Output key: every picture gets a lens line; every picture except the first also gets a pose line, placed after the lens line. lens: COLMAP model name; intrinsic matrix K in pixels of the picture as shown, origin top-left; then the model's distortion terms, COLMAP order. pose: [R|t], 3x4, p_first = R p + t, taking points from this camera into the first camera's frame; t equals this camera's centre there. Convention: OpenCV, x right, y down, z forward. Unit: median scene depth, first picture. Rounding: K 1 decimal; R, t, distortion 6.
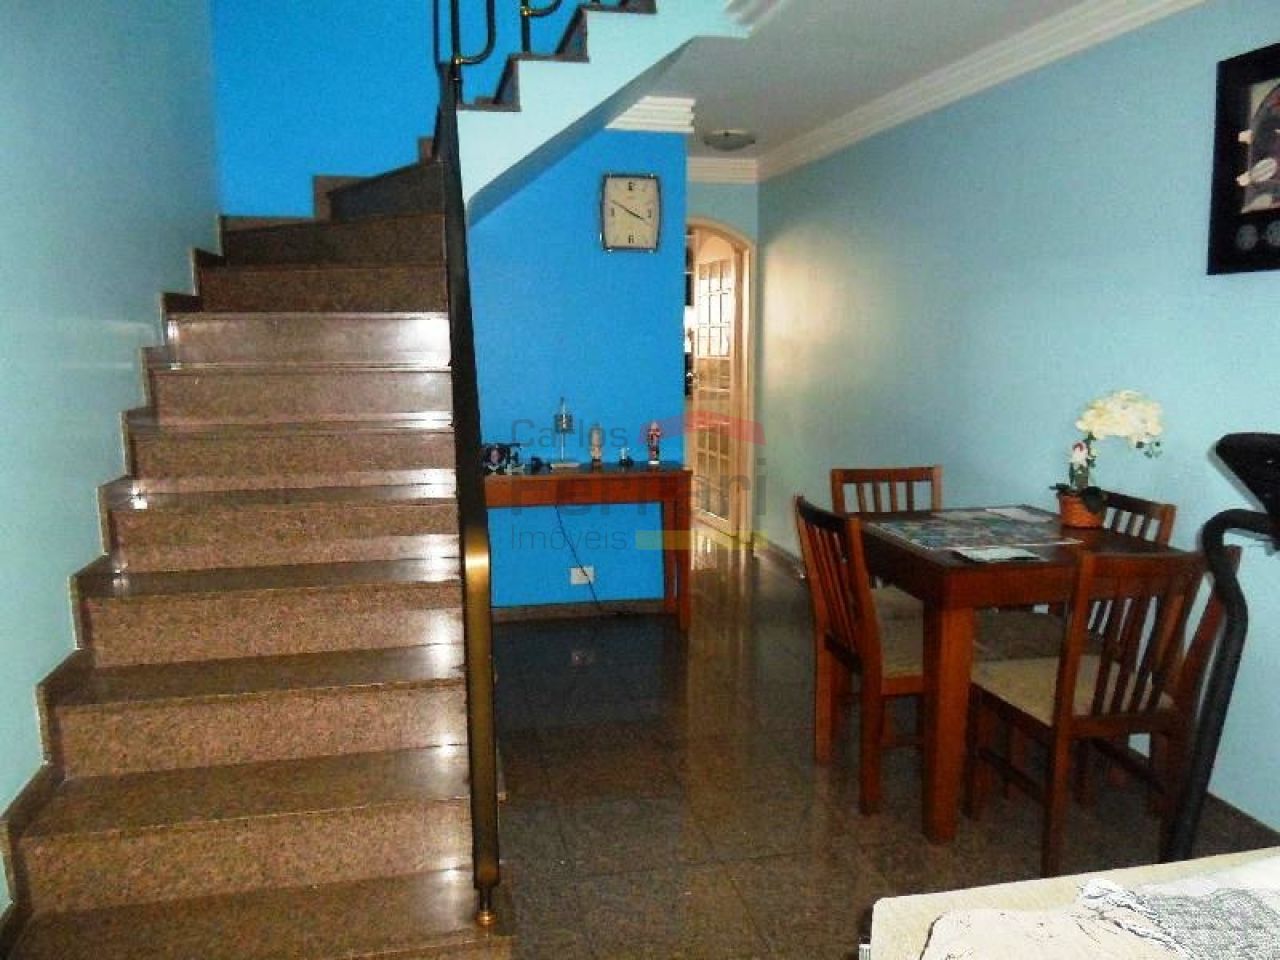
lens RADIAL K [[981.0, 0, 647.9], [0, 981.0, 481.4], [0, 0, 1]] dist [-0.028533, -0.006186]
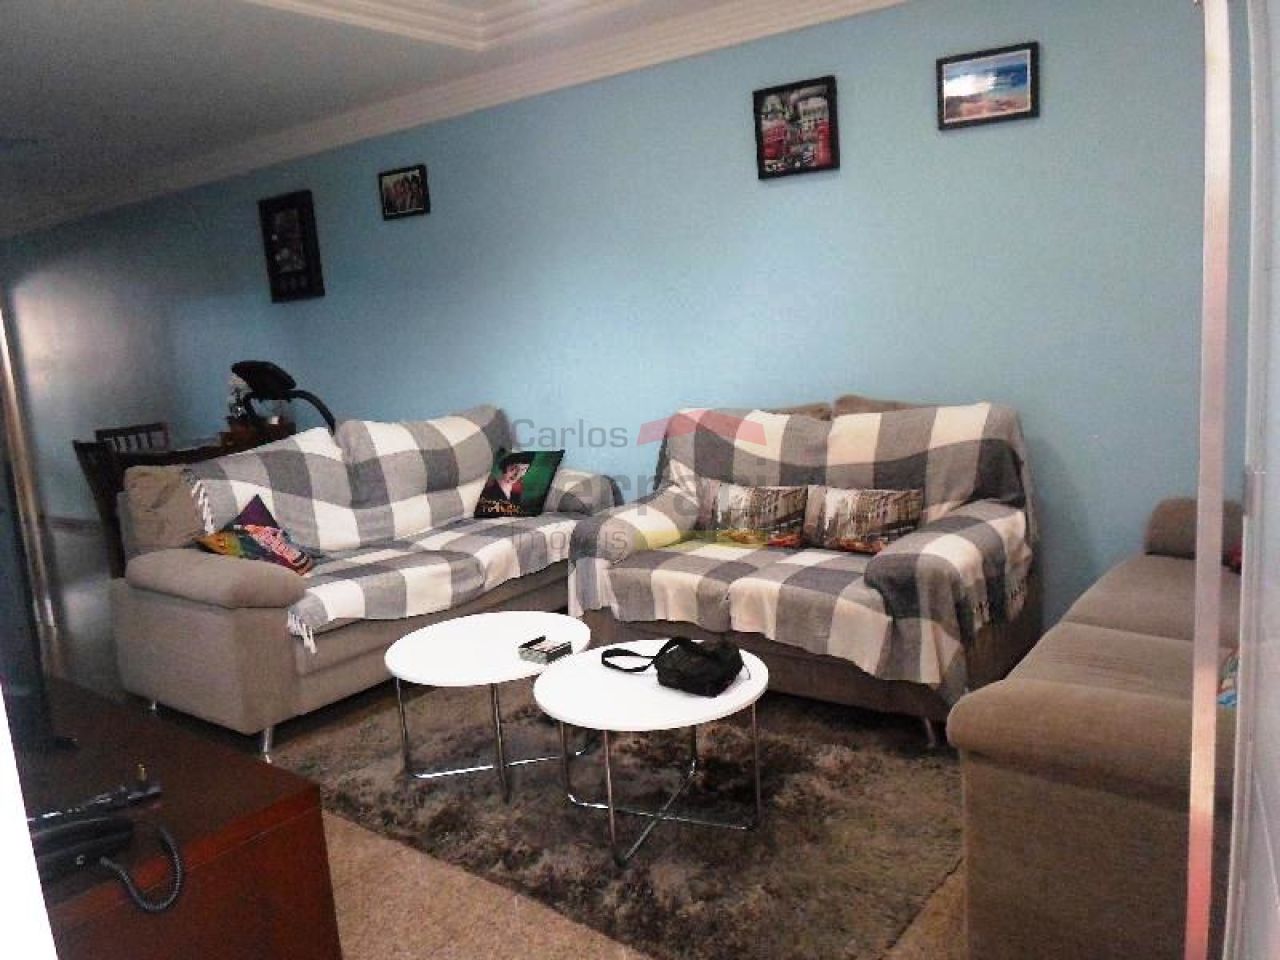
lens RADIAL K [[981.0, 0, 641.2], [0, 981.0, 479.9], [0, 0, 1]] dist [-0.028533, -0.006186]
pose [[0.762788, -0.152545, 0.628399, -0.167179], [0.168712, 0.985067, 0.034333, 0.194462], [-0.624252, 0.079830, 0.777133, -0.947017]]
